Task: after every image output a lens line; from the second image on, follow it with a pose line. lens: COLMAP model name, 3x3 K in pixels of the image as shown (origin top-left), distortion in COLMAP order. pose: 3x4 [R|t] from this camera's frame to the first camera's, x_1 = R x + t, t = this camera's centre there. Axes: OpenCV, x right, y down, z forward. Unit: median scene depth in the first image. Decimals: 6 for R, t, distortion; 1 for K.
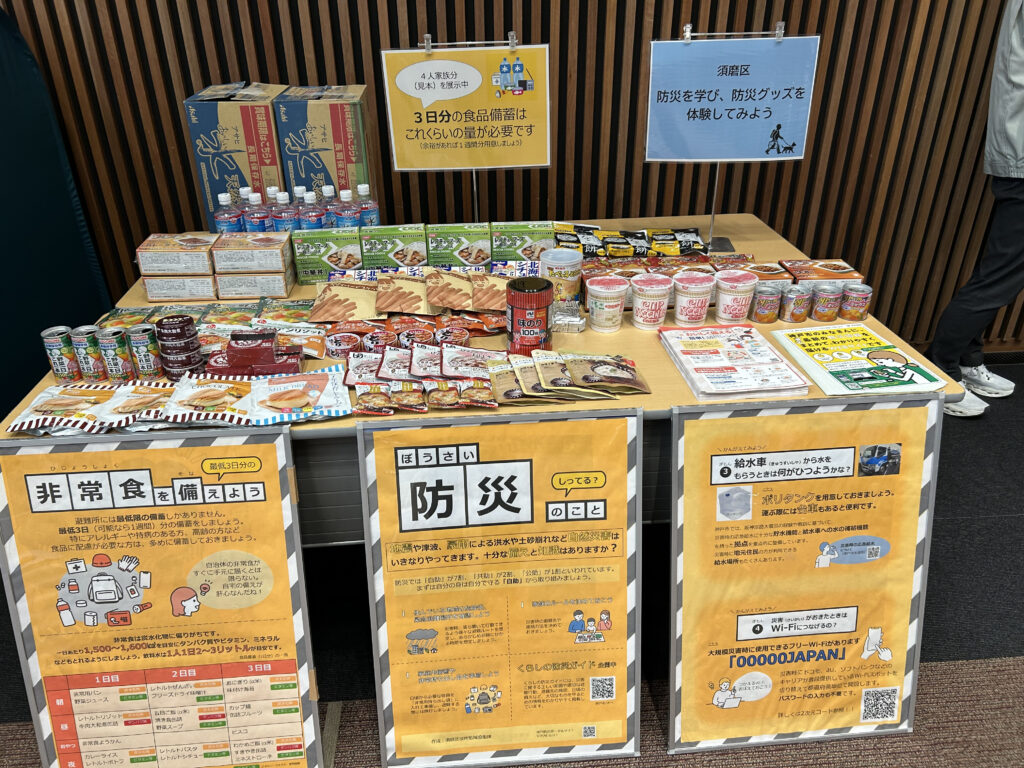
lens RADIAL K [[780.4, 0, 516.7], [0, 780.4, 382.2], [0, 0, 1]] dist [0.034264, -0.007310]
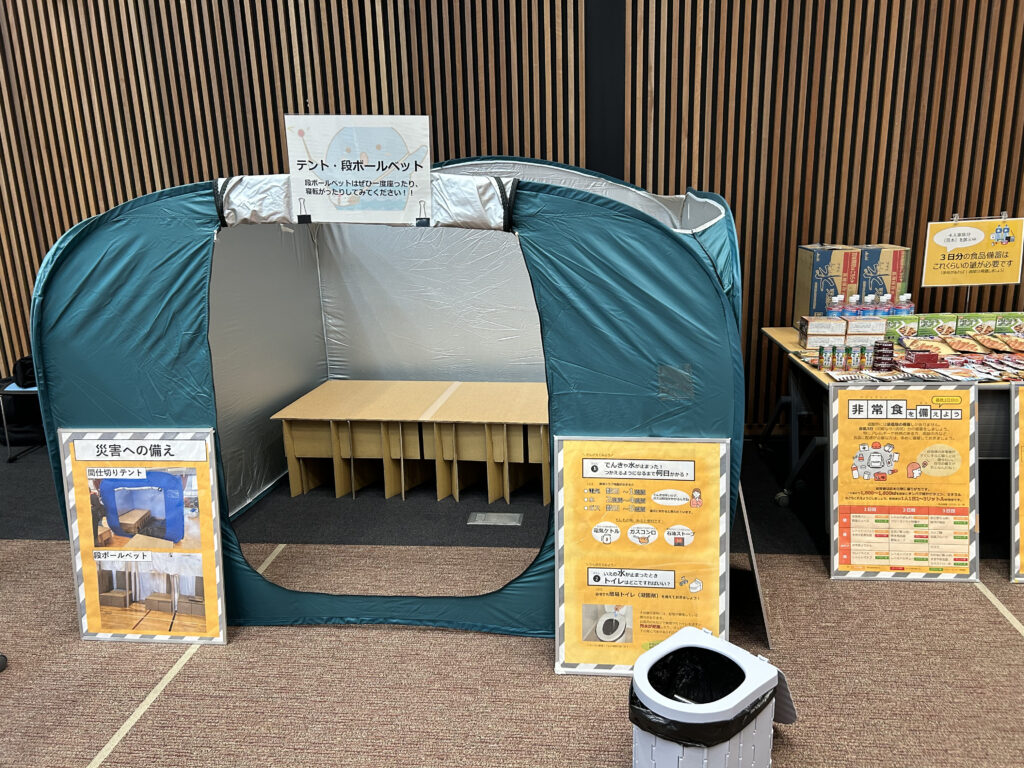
lens RADIAL K [[780.4, 0, 509.6], [0, 780.4, 388.3], [0, 0, 1]] dist [0.034264, -0.007310]
pose [[0.984373, 0.019048, -0.175061, -1.074601], [-0.059748, 0.971288, -0.230283, 0.590687], [0.165648, 0.237144, 0.957248, -1.132400]]
